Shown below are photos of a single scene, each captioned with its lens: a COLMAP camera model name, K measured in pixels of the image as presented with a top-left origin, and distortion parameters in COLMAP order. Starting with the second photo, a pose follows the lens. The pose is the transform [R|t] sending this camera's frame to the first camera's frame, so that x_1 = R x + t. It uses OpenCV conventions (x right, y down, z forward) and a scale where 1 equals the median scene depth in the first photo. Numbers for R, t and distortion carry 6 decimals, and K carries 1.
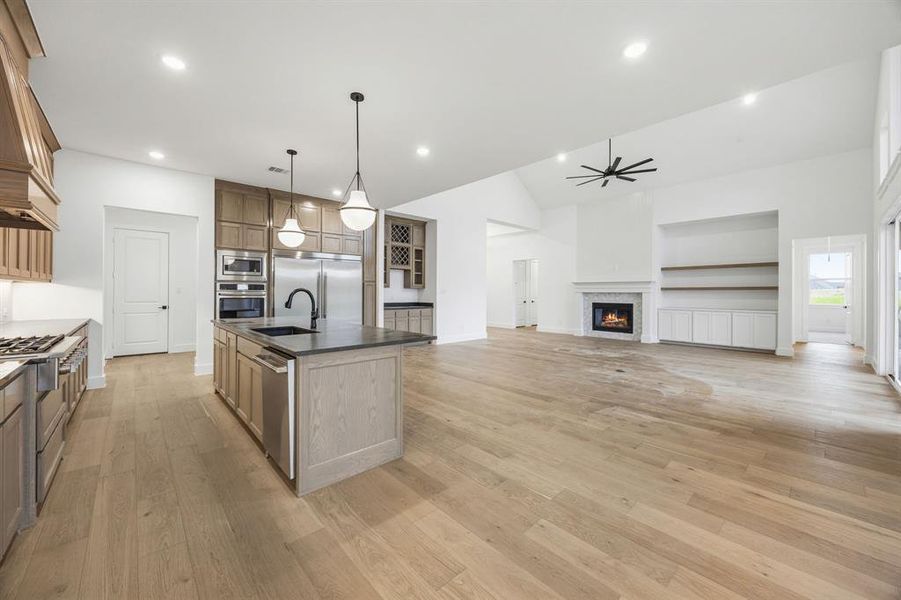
lens RADIAL K [[344.3, 0, 446.1], [0, 344.3, 290.0], [0, 0, 1]] dist [-0.006036, 0.000252]
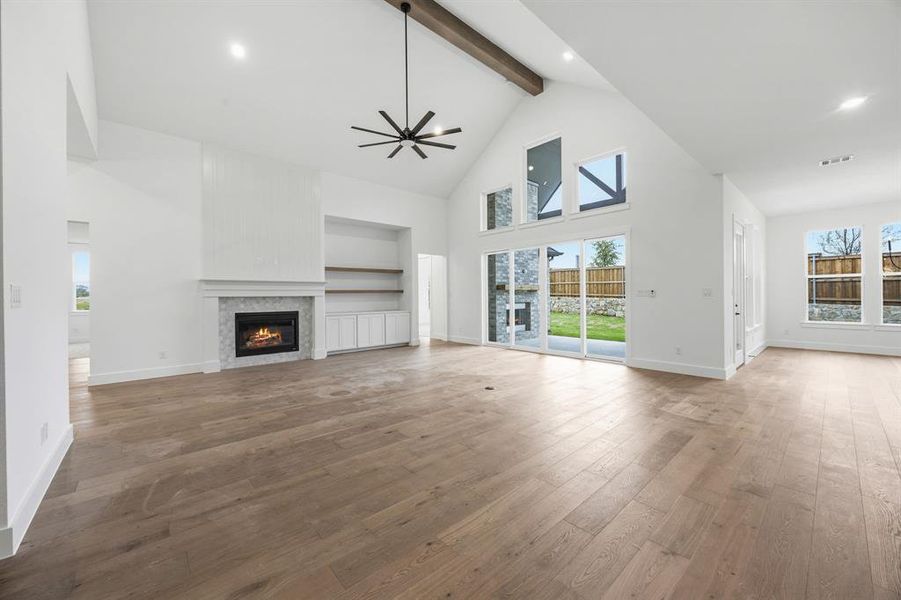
lens RADIAL K [[342.6, 0, 445.6], [0, 342.6, 296.6], [0, 0, 1]] dist [-0.001881, 0.000052]
pose [[0.019373, -0.008716, 0.999774, -0.265796], [0.003305, 0.999957, 0.008654, 0.003314], [-0.999807, 0.003136, 0.019401, 0.874690]]
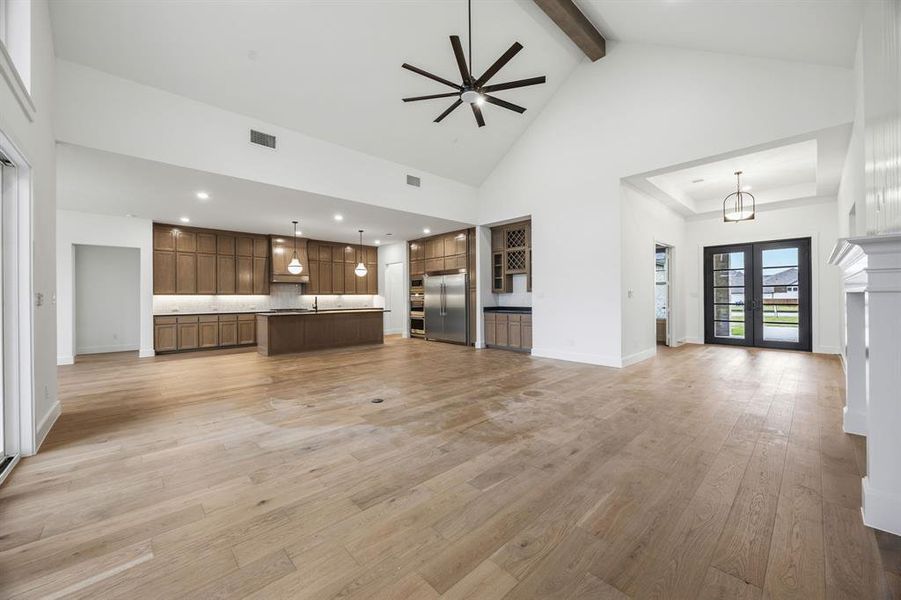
lens RADIAL K [[342.6, 0, 445.6], [0, 342.6, 296.6], [0, 0, 1]] dist [-0.001881, 0.000052]
pose [[0.008491, -0.006482, -0.999943, 1.009409], [0.012707, 0.999899, -0.006374, 0.011349], [0.999883, -0.012653, 0.008572, 0.916670]]
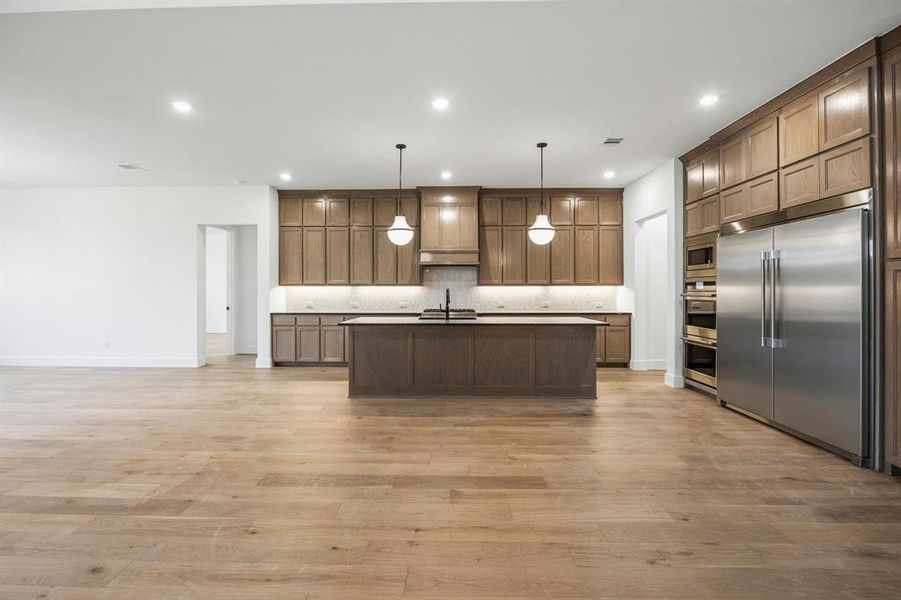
lens RADIAL K [[417.7, 0, 445.0], [0, 417.7, 291.1], [0, 0, 1]] dist [-0.014911, 0.000013]
pose [[-0.689193, -0.006033, -0.724553, 0.349779], [0.000014, 0.999965, -0.008339, 0.008603], [0.724578, -0.005757, -0.689169, 0.980047]]
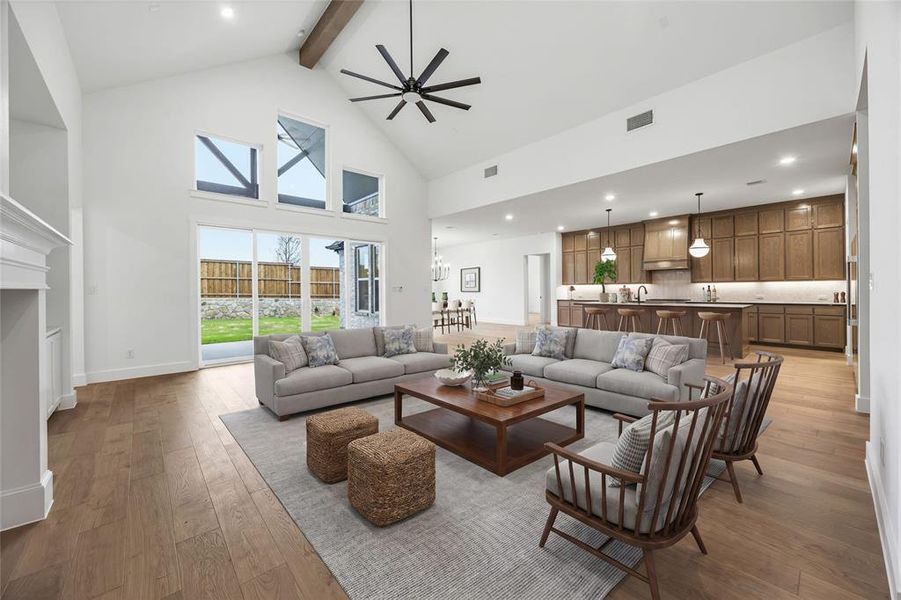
lens RADIAL K [[344.3, 0, 446.1], [0, 344.3, 290.0], [0, 0, 1]] dist [-0.006036, 0.000252]
pose [[-0.999905, 0.003670, 0.013266, 0.394080], [0.003635, 0.999990, -0.002682, 0.011731], [-0.013275, -0.002634, -0.999908, 1.543314]]
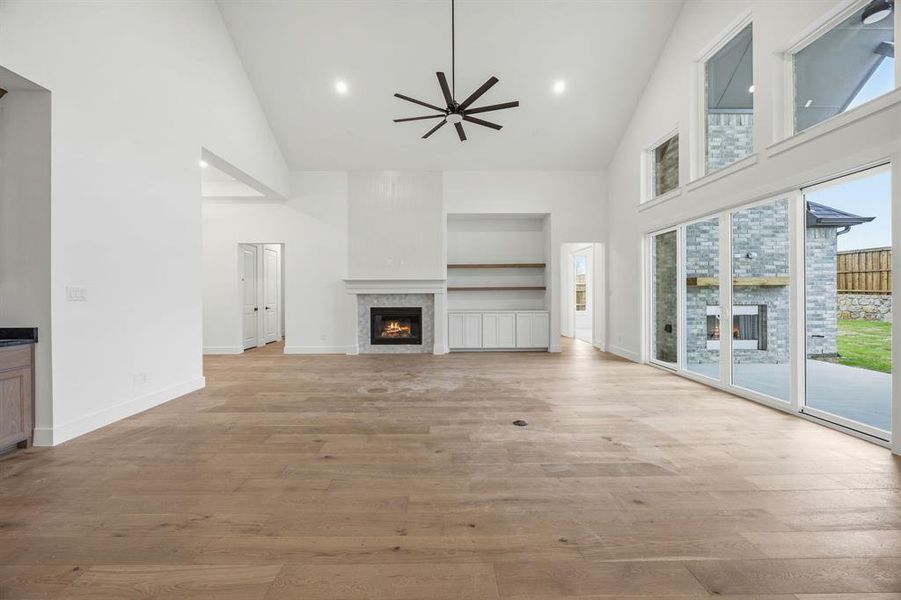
lens RADIAL K [[341.4, 0, 446.2], [0, 341.4, 295.7], [0, 0, 1]] dist [-0.002942, -0.000054]
pose [[0.665632, -0.012298, 0.746179, -0.020454], [0.003192, 0.999902, 0.013632, 0.002027], [-0.746274, -0.006692, 0.665606, 0.559834]]
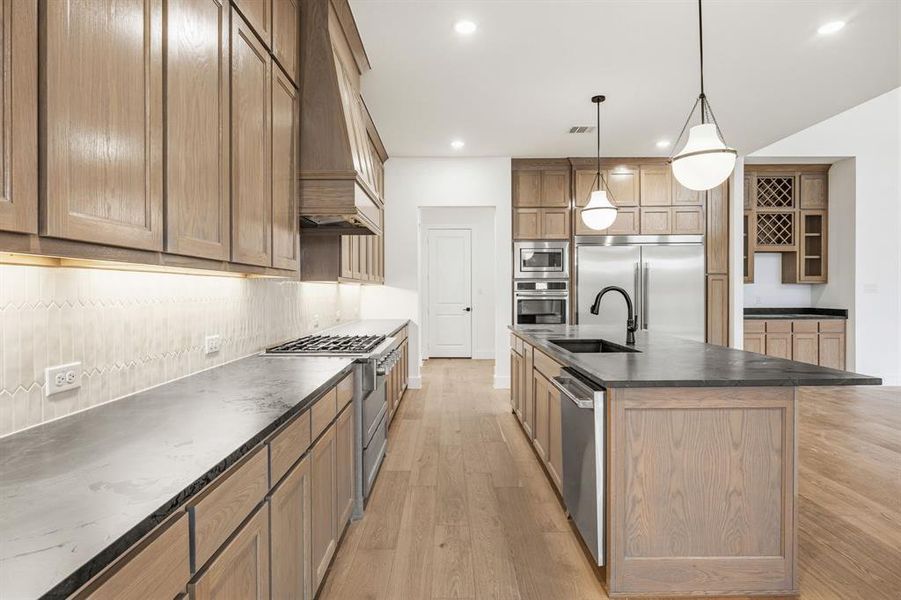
lens RADIAL K [[457.6, 0, 450.5], [0, 457.6, 300.0], [0, 0, 1]] dist [-0.004952, -0.000625]
pose [[0.739773, 0.003996, -0.672845, -0.019274], [0.012462, 0.999729, 0.019639, 0.000241], [0.672741, -0.022913, 0.739523, 0.044294]]
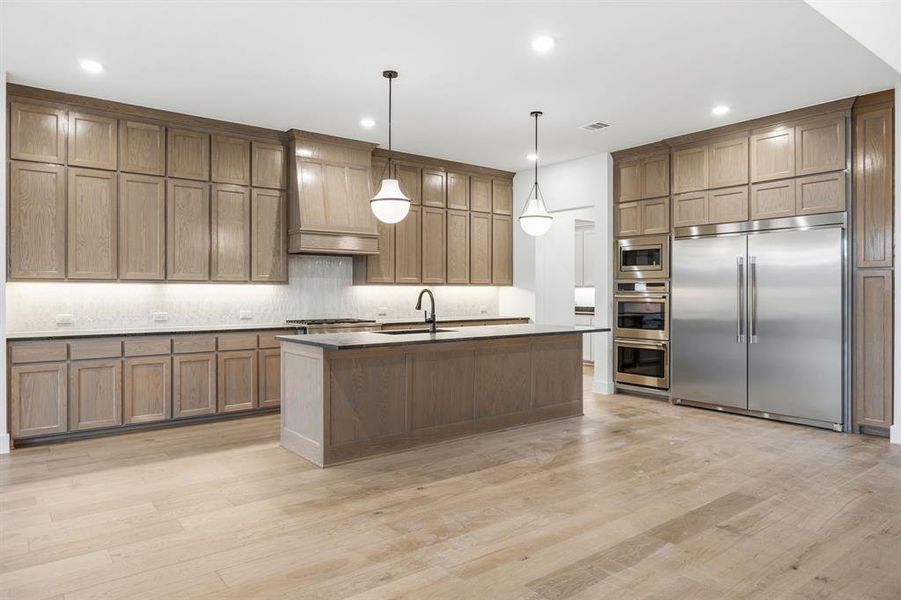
lens RADIAL K [[576.5, 0, 446.9], [0, 576.5, 293.9], [0, 0, 1]] dist [-0.003467, 0.000597]
pose [[-0.076027, -0.001982, -0.997104, 0.531823], [0.004829, 0.999986, -0.002355, 0.005653], [0.997094, -0.004995, -0.076016, 0.548830]]
